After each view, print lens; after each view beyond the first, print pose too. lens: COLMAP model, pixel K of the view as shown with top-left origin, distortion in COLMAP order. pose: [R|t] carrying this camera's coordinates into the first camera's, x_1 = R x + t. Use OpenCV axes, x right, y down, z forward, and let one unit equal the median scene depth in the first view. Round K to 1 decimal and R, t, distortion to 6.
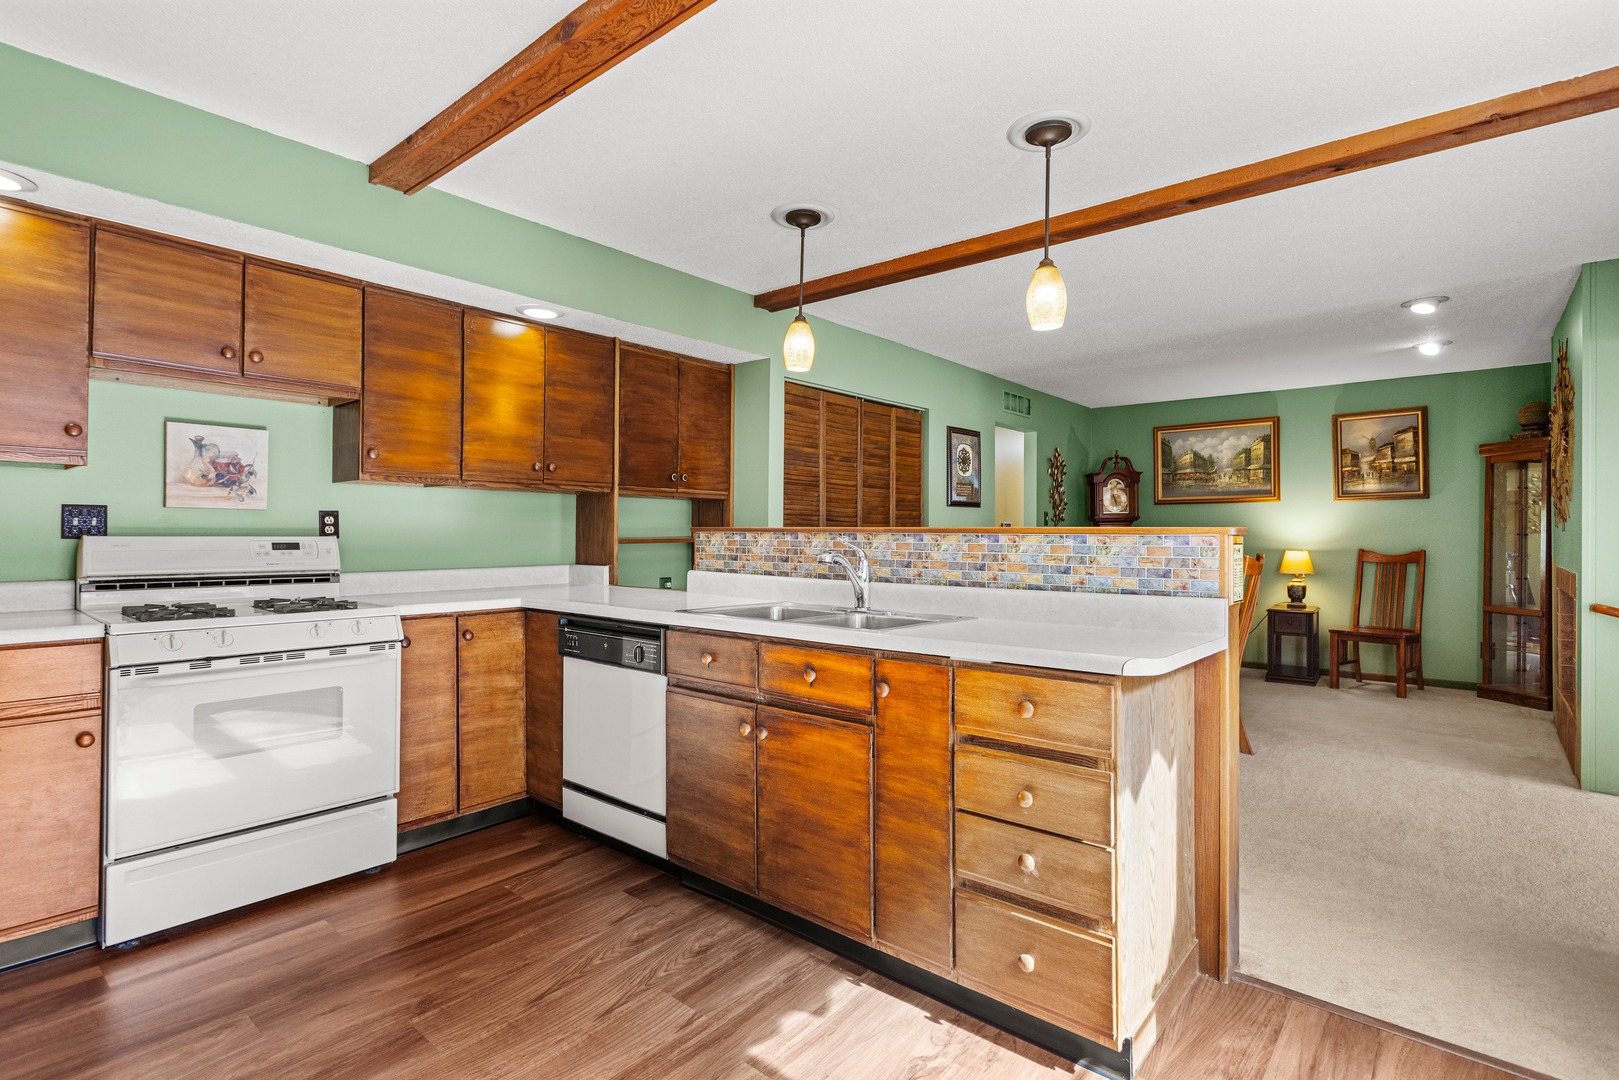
lens RADIAL K [[781.7, 0, 810.3], [0, 781.7, 531.4], [0, 0, 1]] dist [-0.000074, 0.002799]
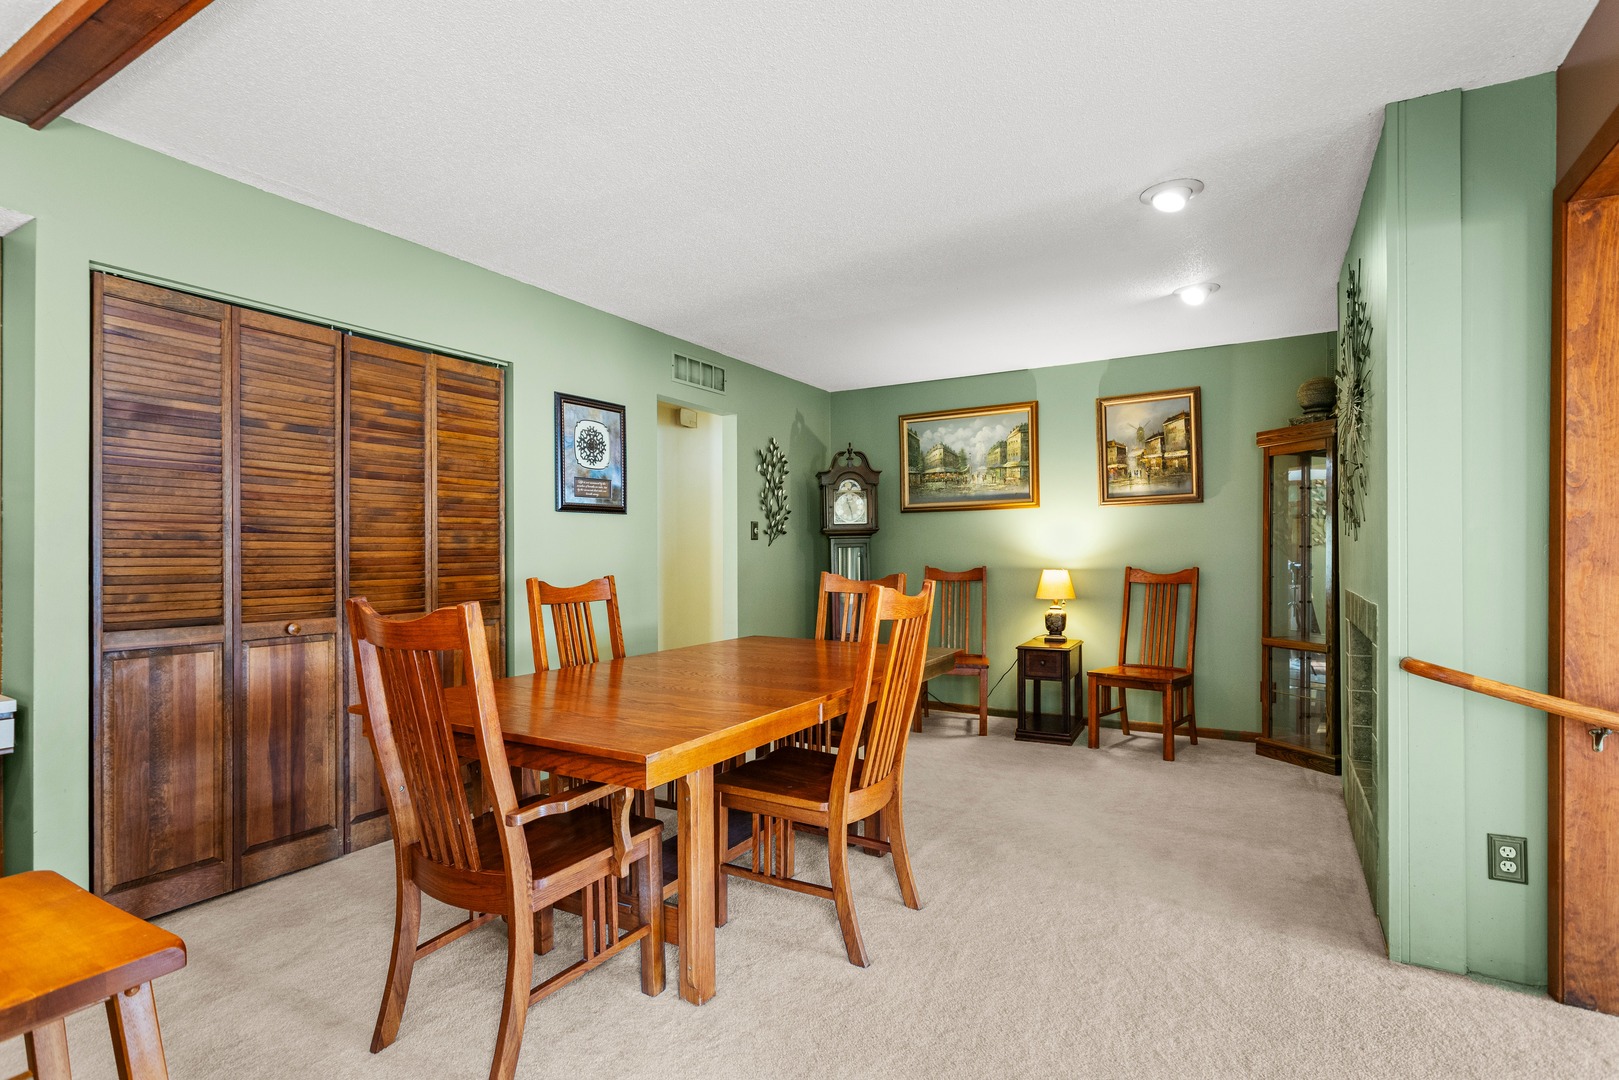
lens RADIAL K [[781.7, 0, 806.3], [0, 781.7, 551.9], [0, 0, 1]] dist [-0.000074, 0.002799]
pose [[0.985865, -0.008849, 0.167310, 0.437378], [0.008311, 0.999958, 0.003915, 0.003200], [-0.167338, -0.002469, 0.985897, 0.477125]]
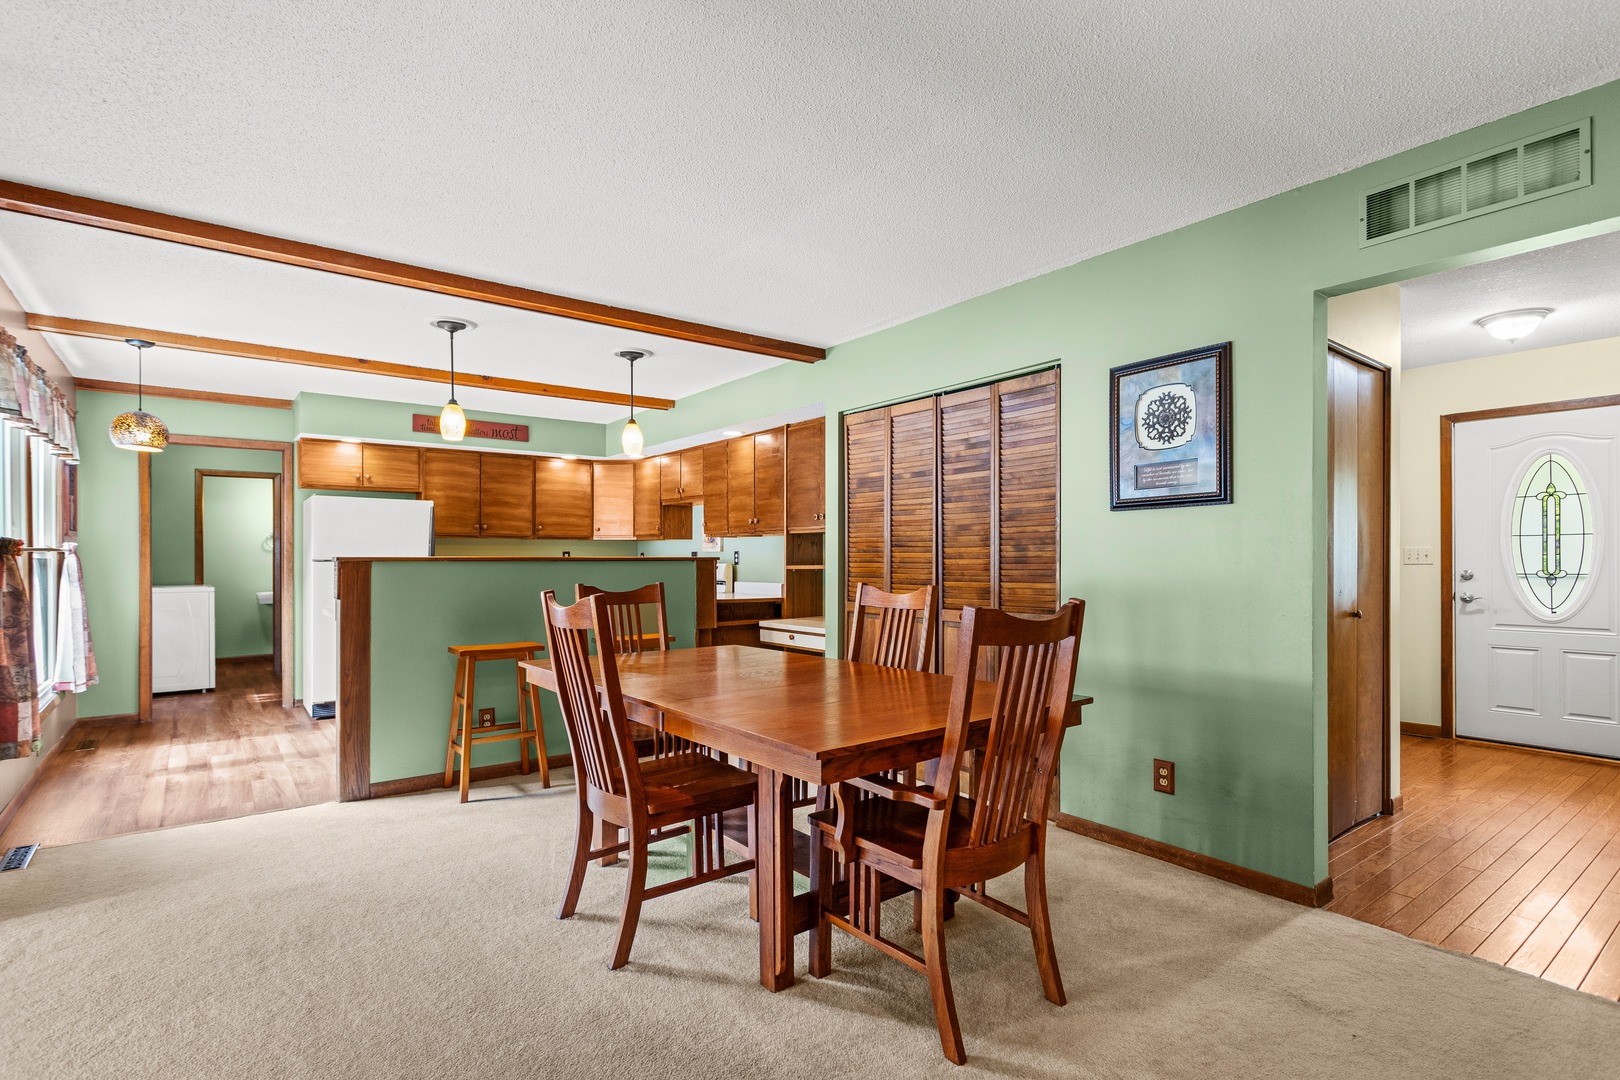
lens RADIAL K [[782.2, 0, 809.8], [0, 782.2, 561.1], [0, 0, 1]] dist [-0.000074, 0.002799]
pose [[-0.208142, -0.004203, -0.978090, 1.227723], [0.002396, 0.999986, -0.004807, 0.009268], [0.978096, -0.003344, -0.208129, 1.439604]]
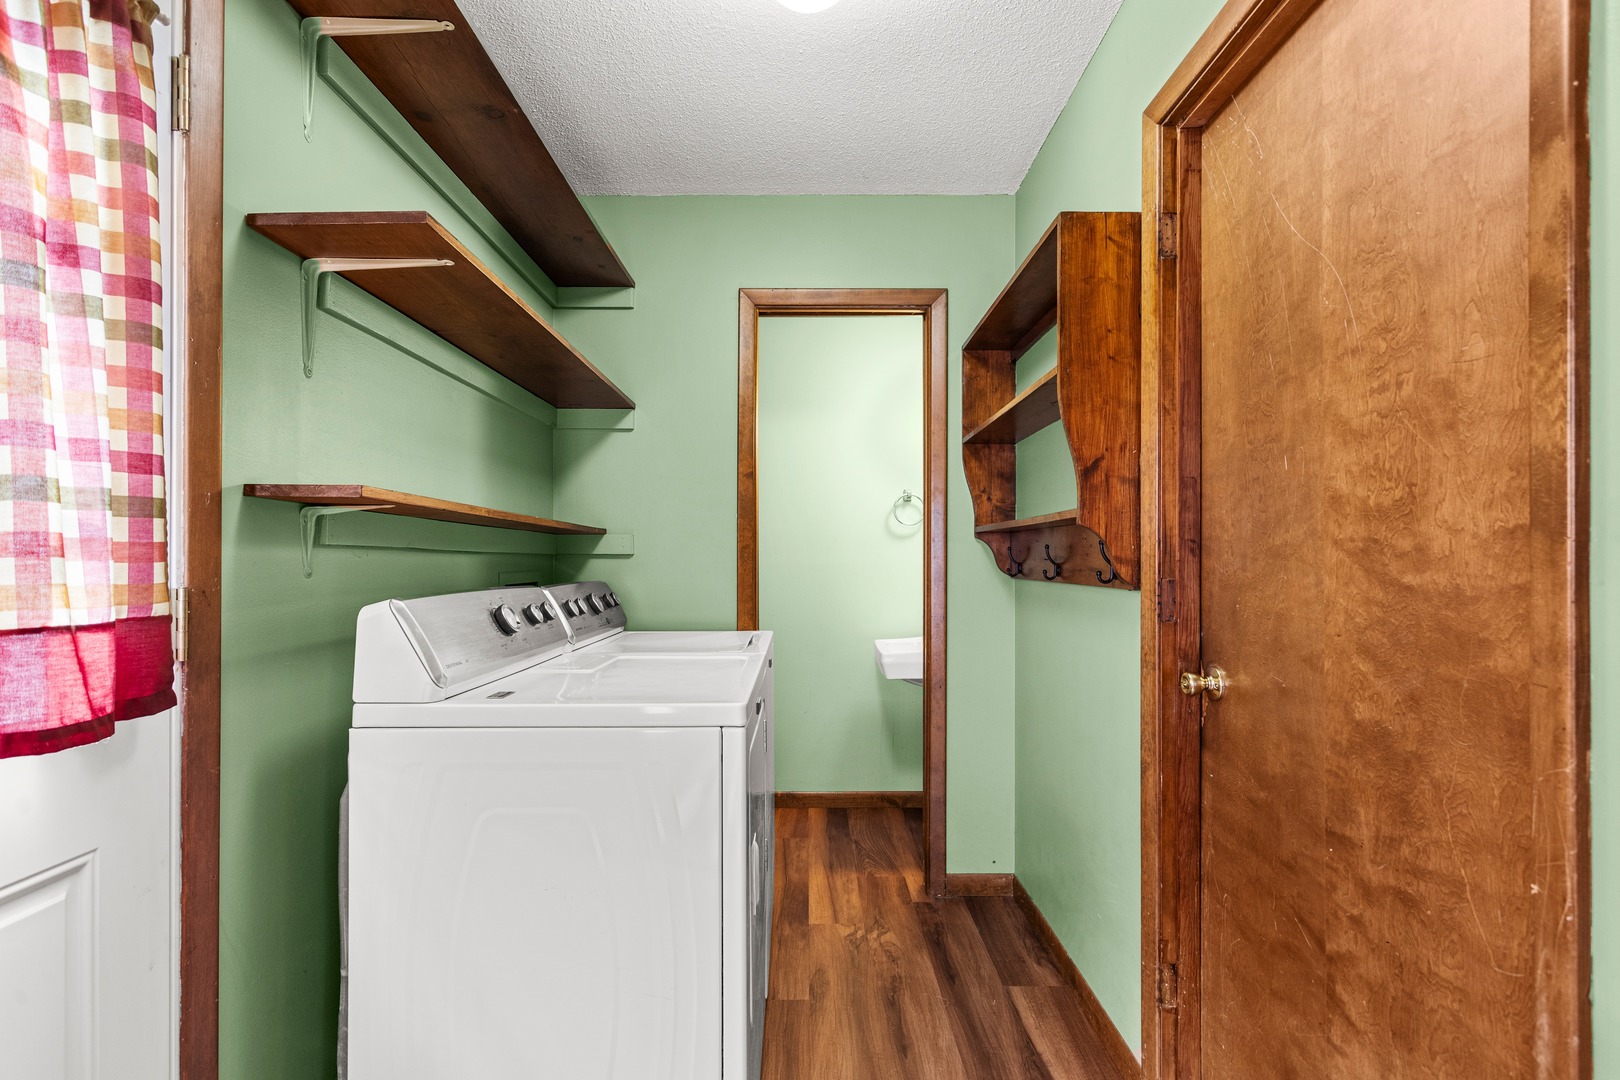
lens RADIAL K [[782.2, 0, 810.5], [0, 782.2, 557.2], [0, 0, 1]] dist [-0.000074, 0.002799]
pose [[-0.761326, -0.009201, -0.648304, -0.150370], [-0.002874, 0.999937, -0.010816, -0.001118], [0.648363, -0.006371, -0.761305, -0.114439]]
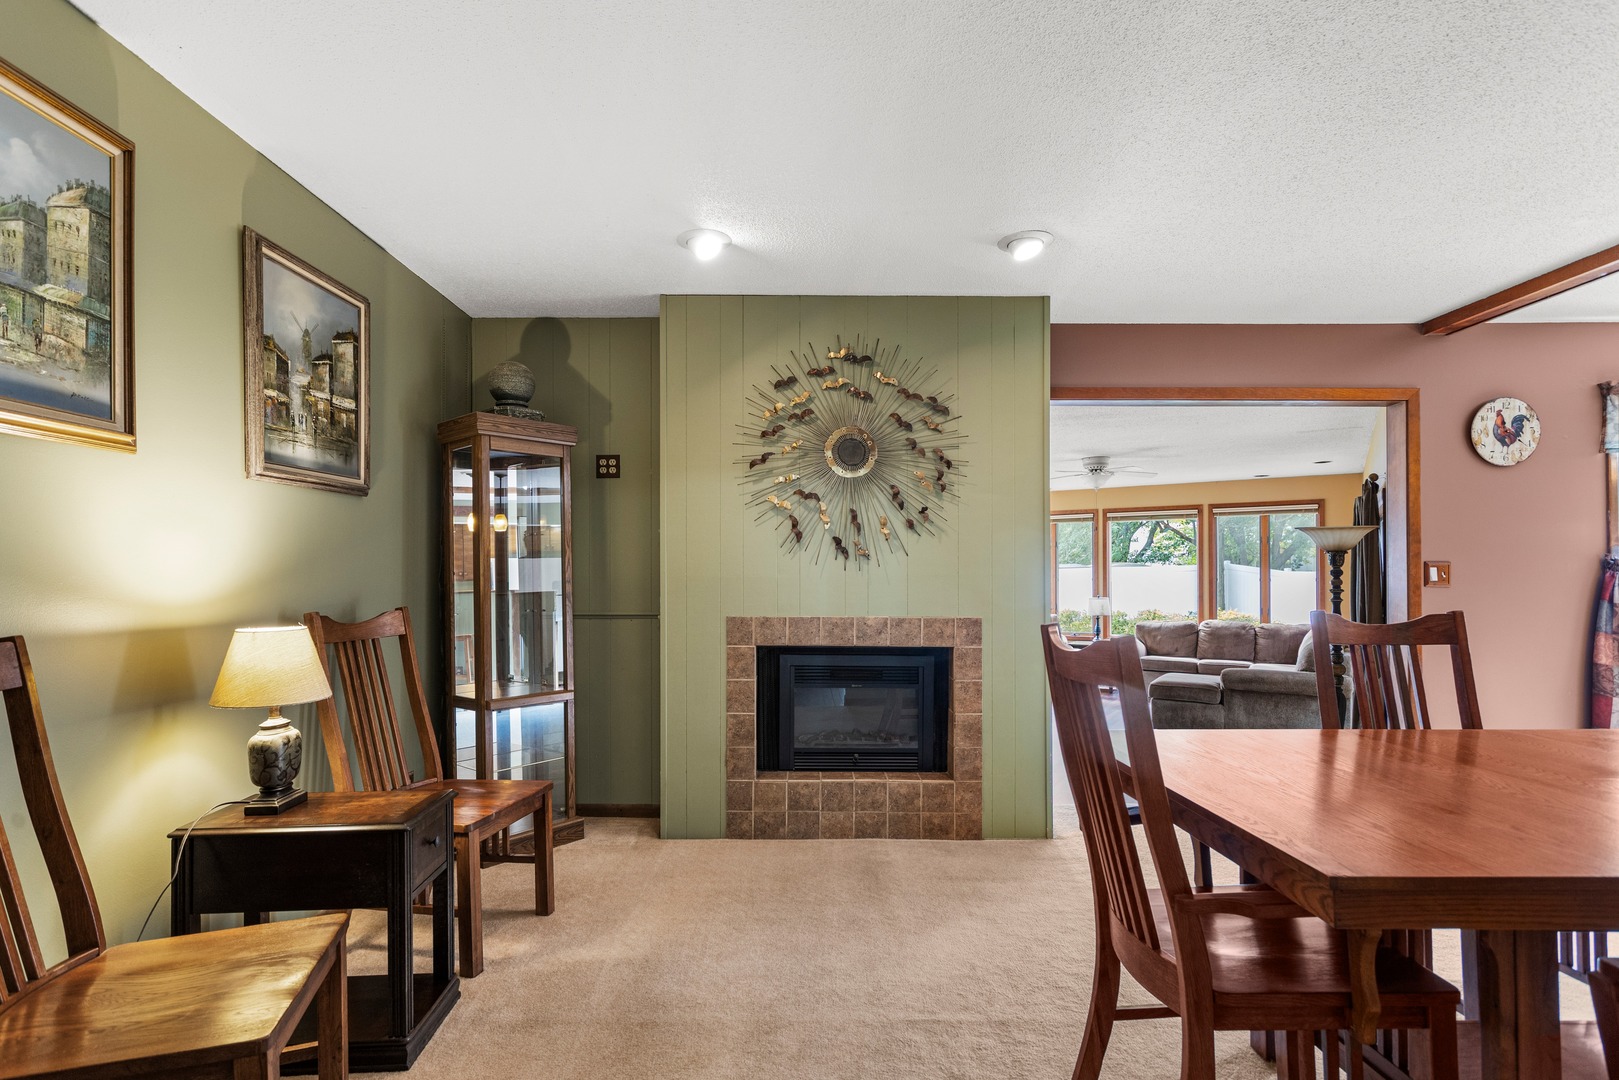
lens RADIAL K [[781.7, 0, 805.2], [0, 781.7, 573.2], [0, 0, 1]] dist [-0.000074, 0.002799]
pose [[-0.647584, -0.003772, 0.761984, 0.446543], [-0.005977, 0.999982, -0.000130, 0.003986], [-0.761970, -0.004638, -0.647595, 1.877103]]
